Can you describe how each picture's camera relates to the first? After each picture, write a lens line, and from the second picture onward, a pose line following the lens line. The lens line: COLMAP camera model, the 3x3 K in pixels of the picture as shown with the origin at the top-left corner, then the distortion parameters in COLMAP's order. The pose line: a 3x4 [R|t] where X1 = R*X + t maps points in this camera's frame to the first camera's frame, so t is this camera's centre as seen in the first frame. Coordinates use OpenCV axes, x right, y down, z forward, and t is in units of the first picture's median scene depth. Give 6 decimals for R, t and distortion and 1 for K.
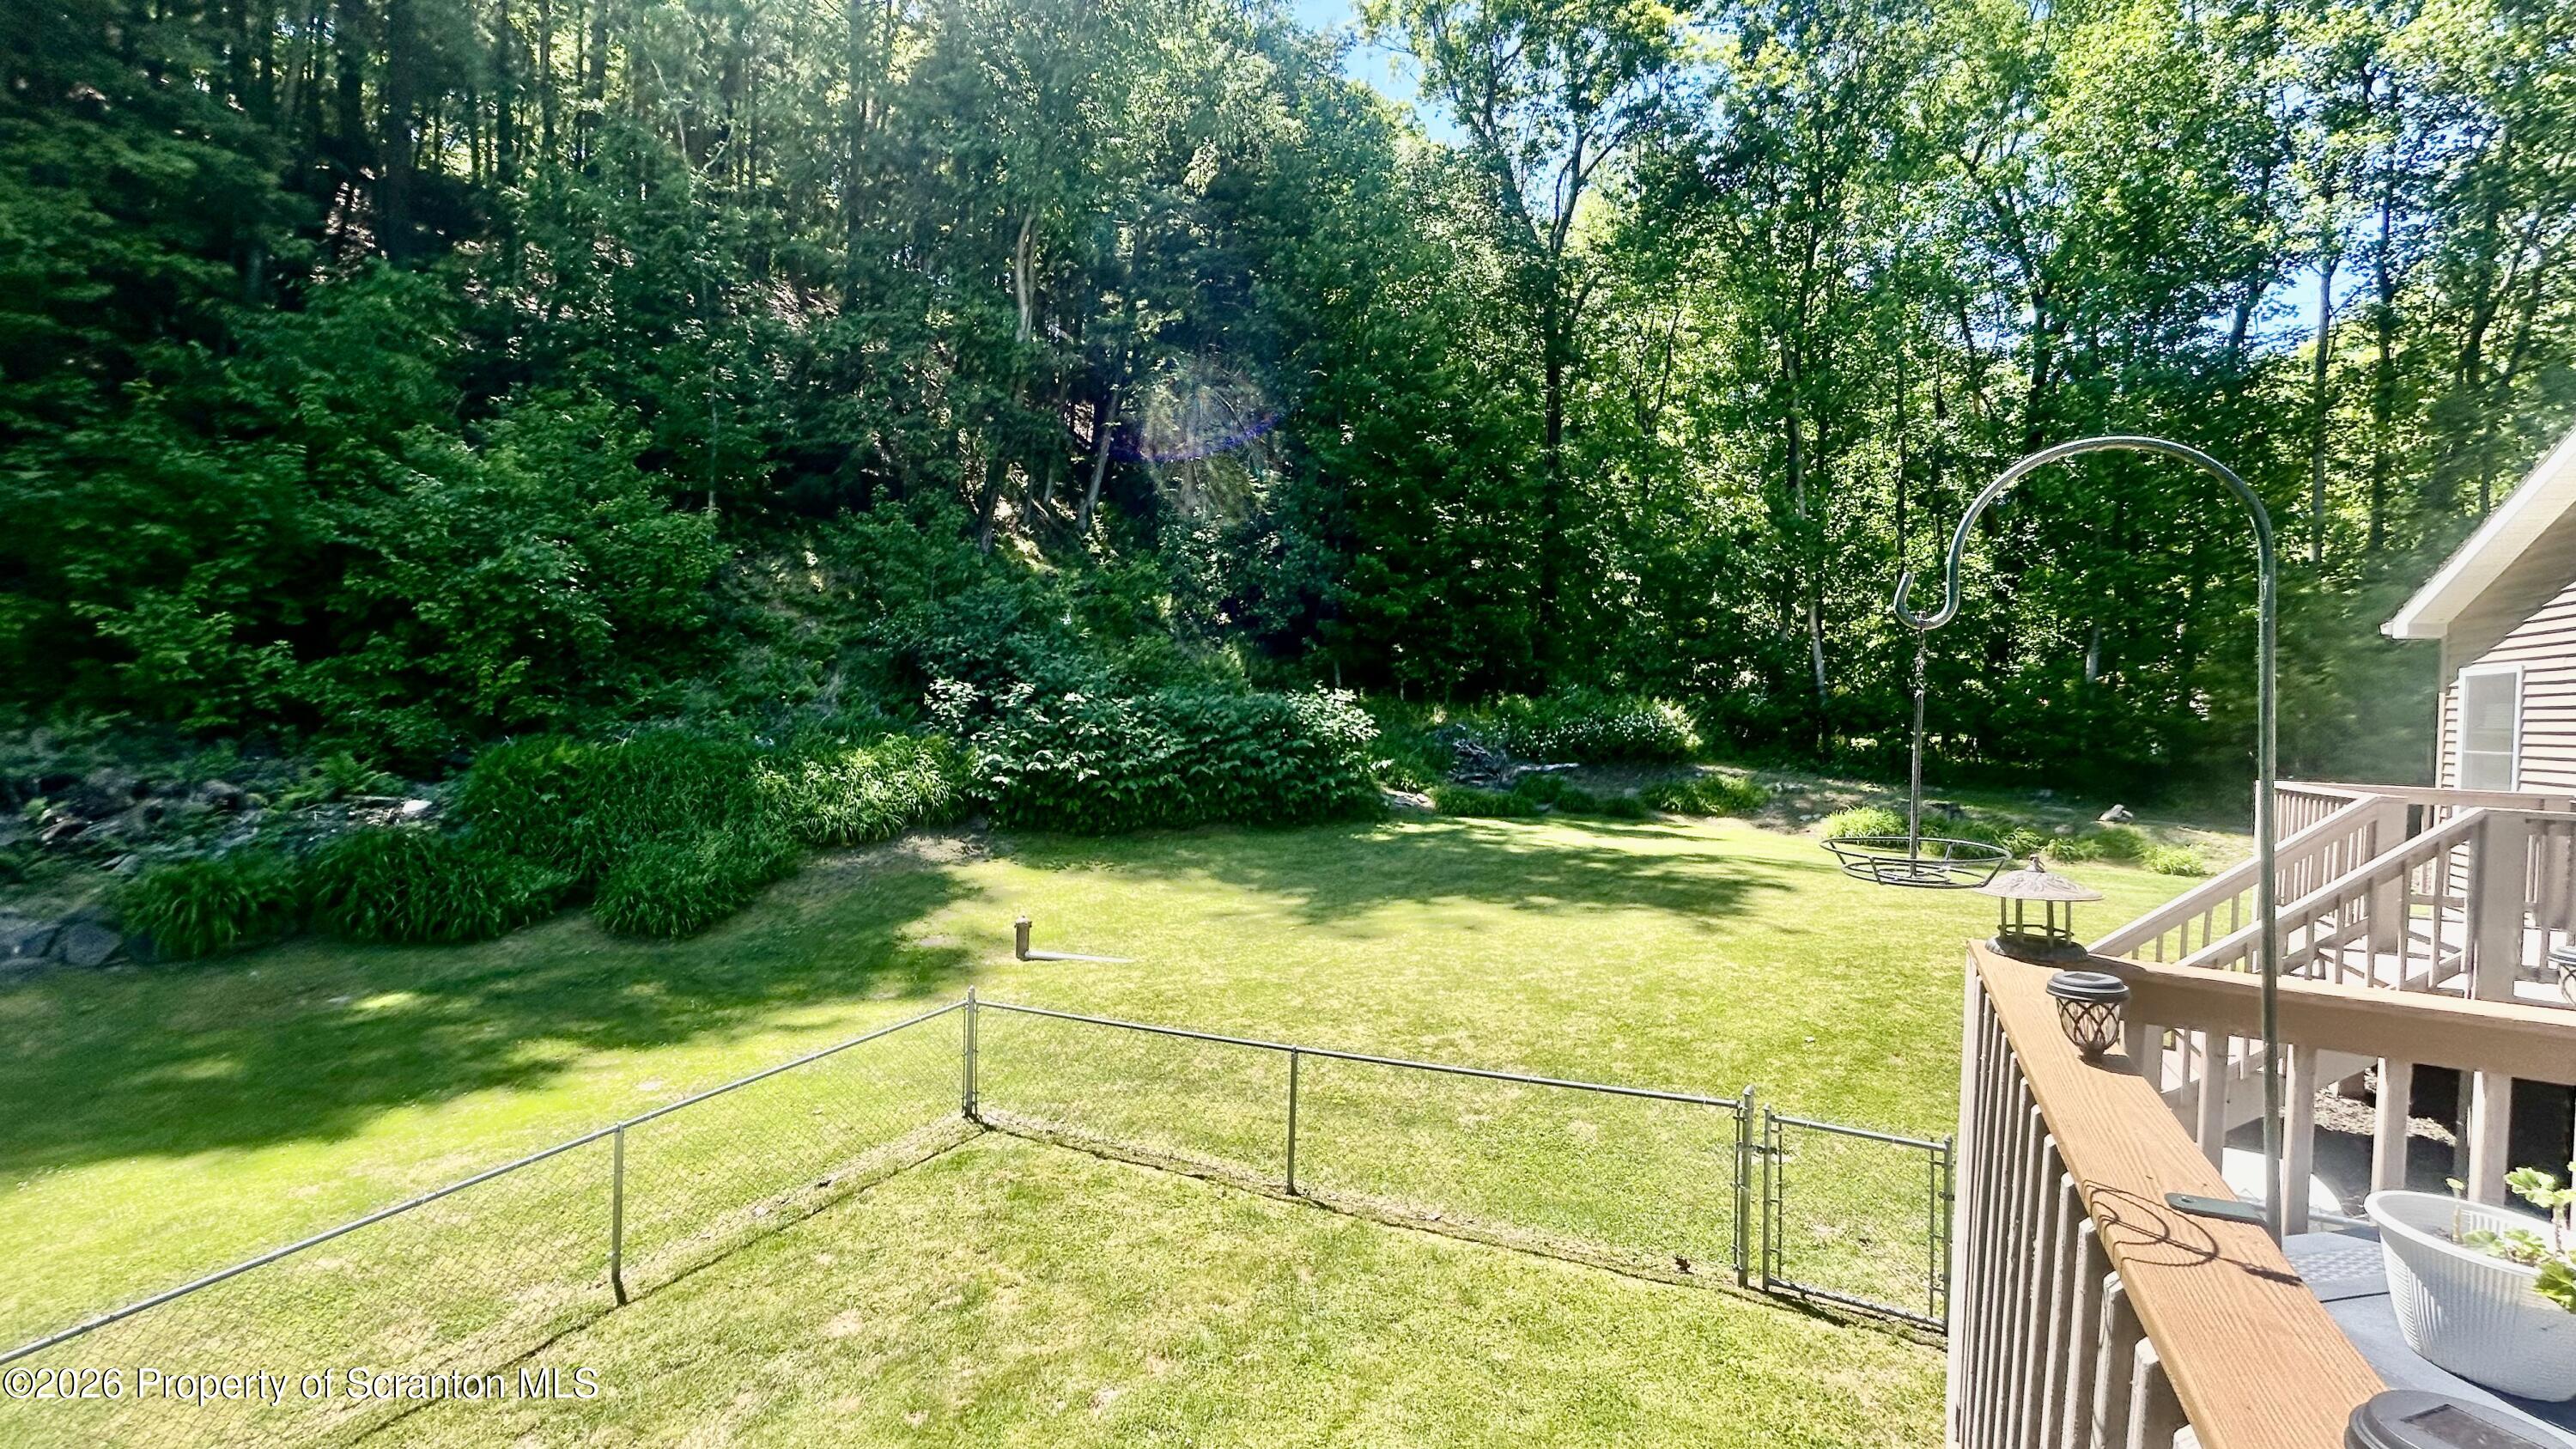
lens RADIAL K [[1041.8, 0, 1288.0], [0, 1041.8, 724.5], [0, 0, 1]] dist [-0.001185, 0.000002]
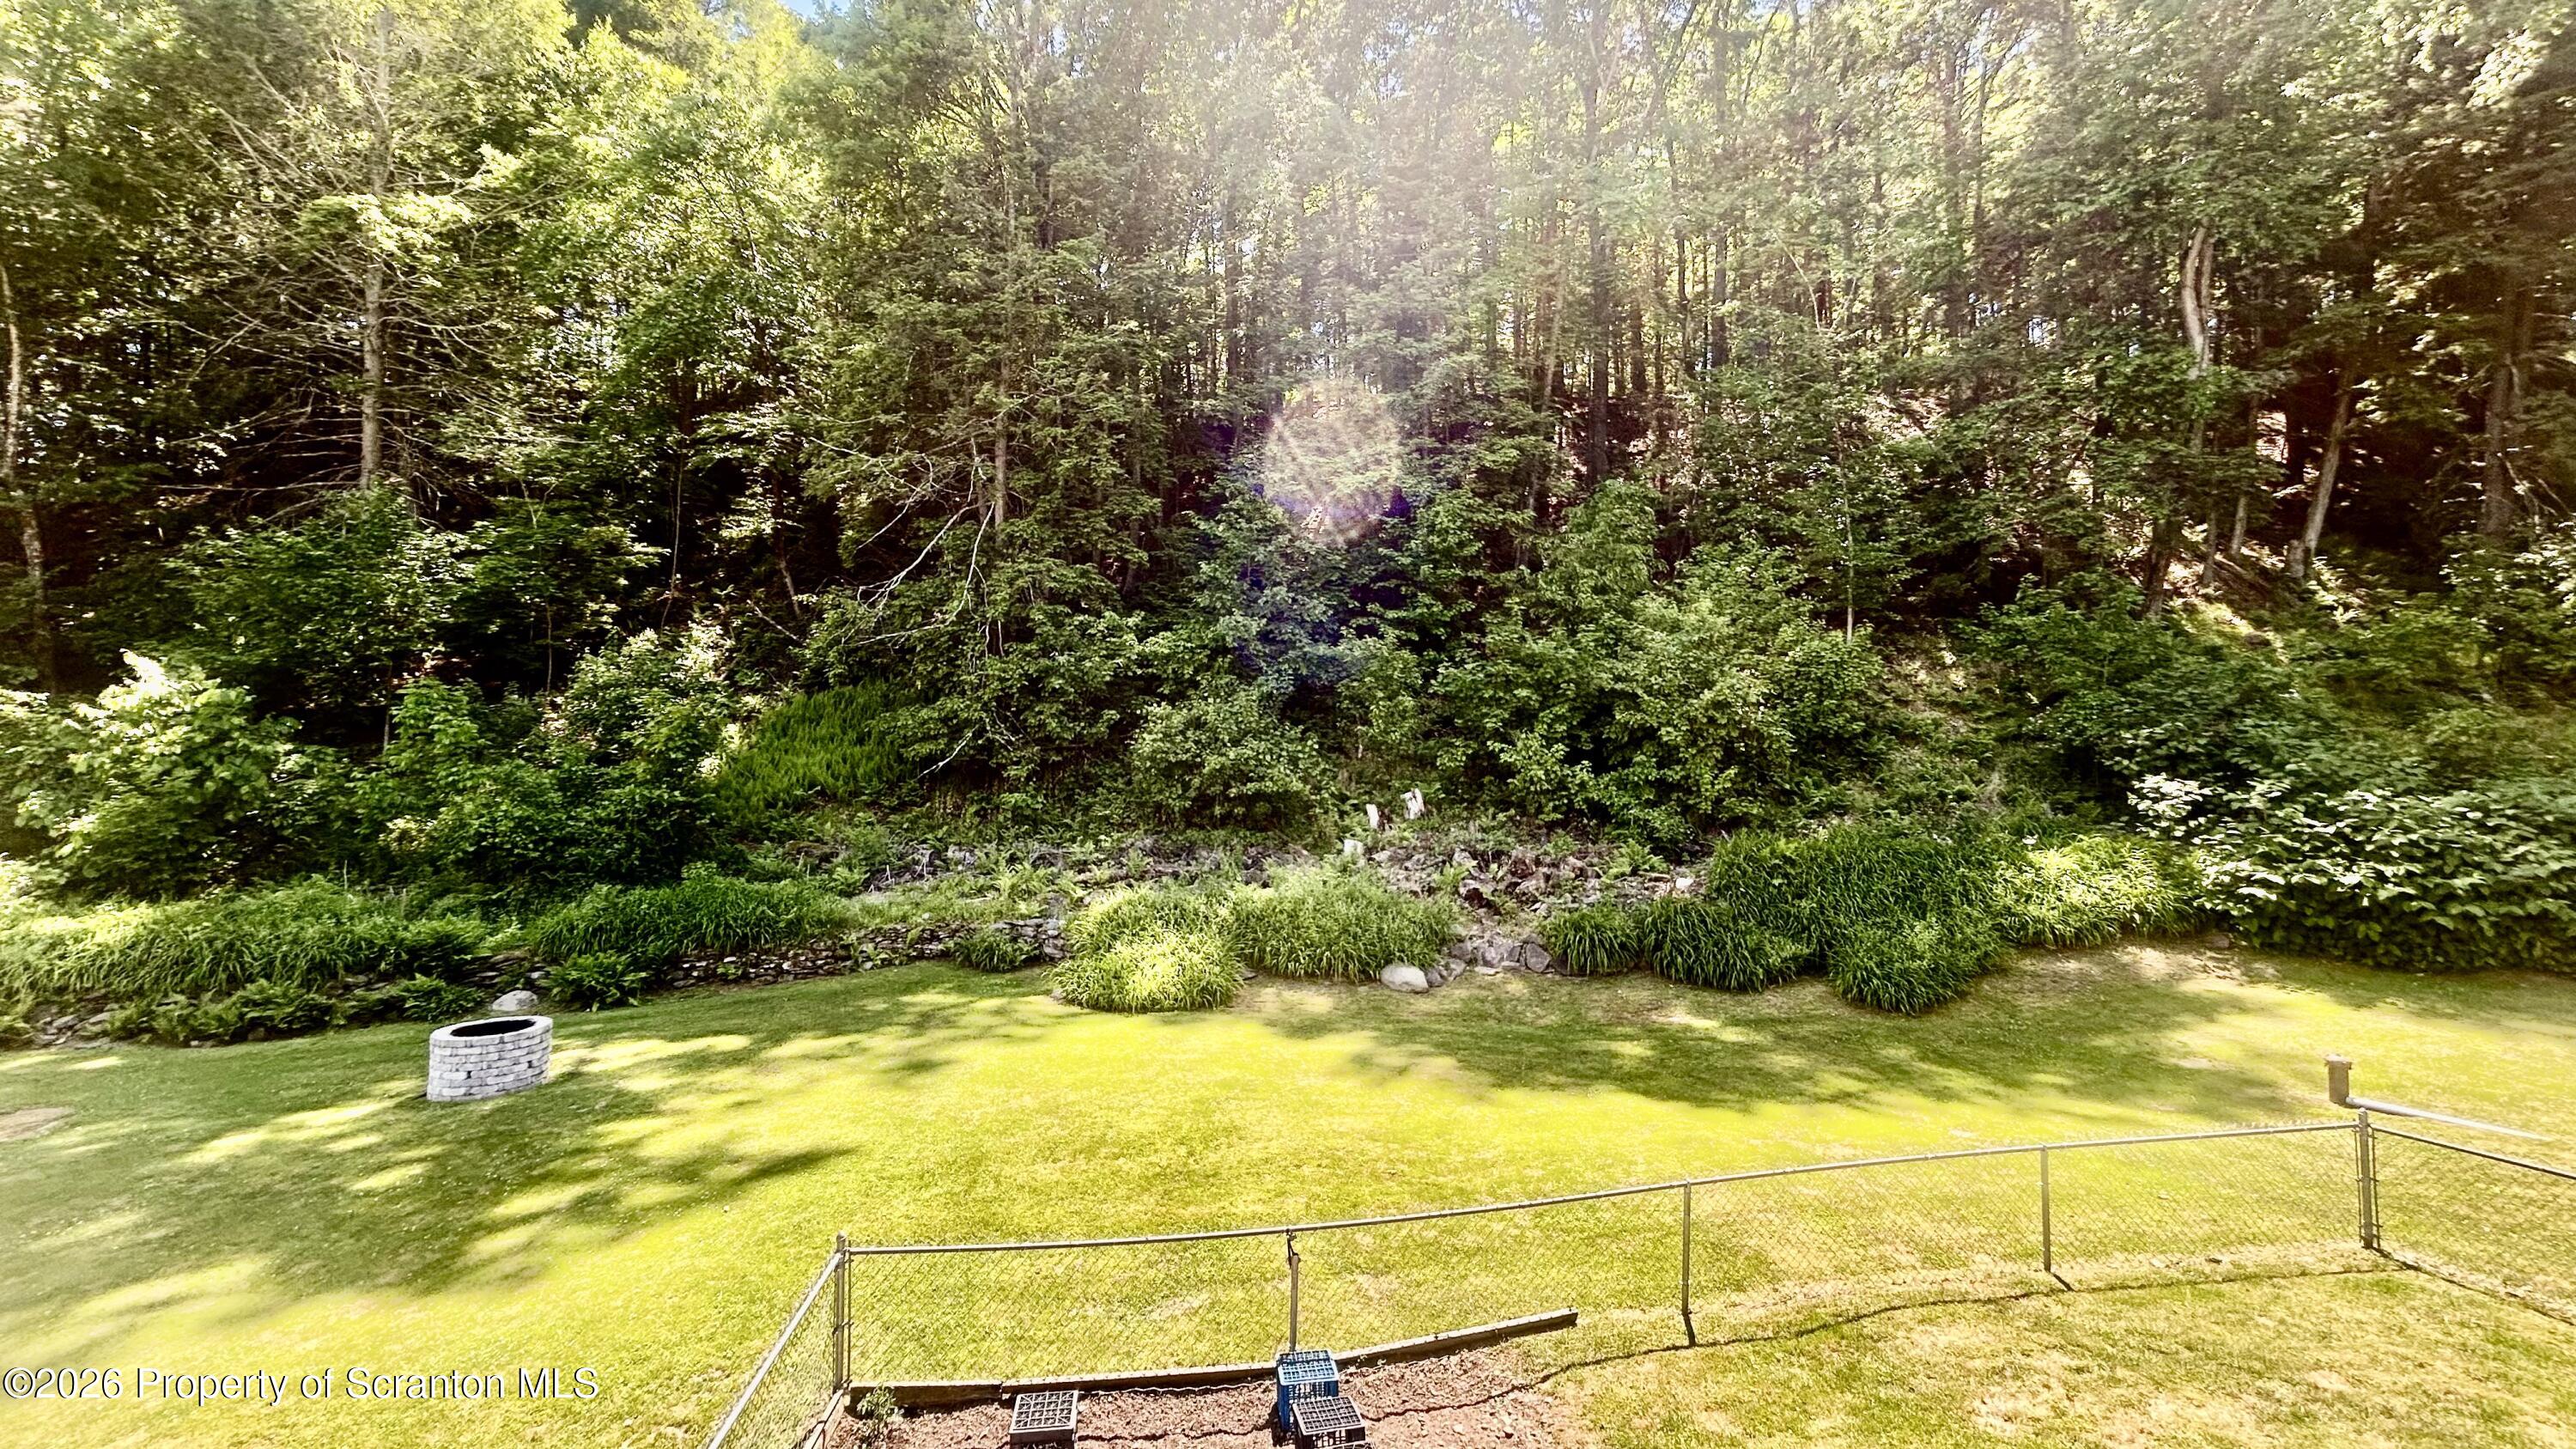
lens RADIAL K [[1041.8, 0, 1288.0], [0, 1041.8, 724.5], [0, 0, 1]] dist [-0.001185, 0.000002]
pose [[0.588816, -0.062284, -0.805864, -0.039692], [-0.010613, 0.996345, -0.084760, -0.003654], [0.808197, 0.058460, 0.586003, -0.160784]]
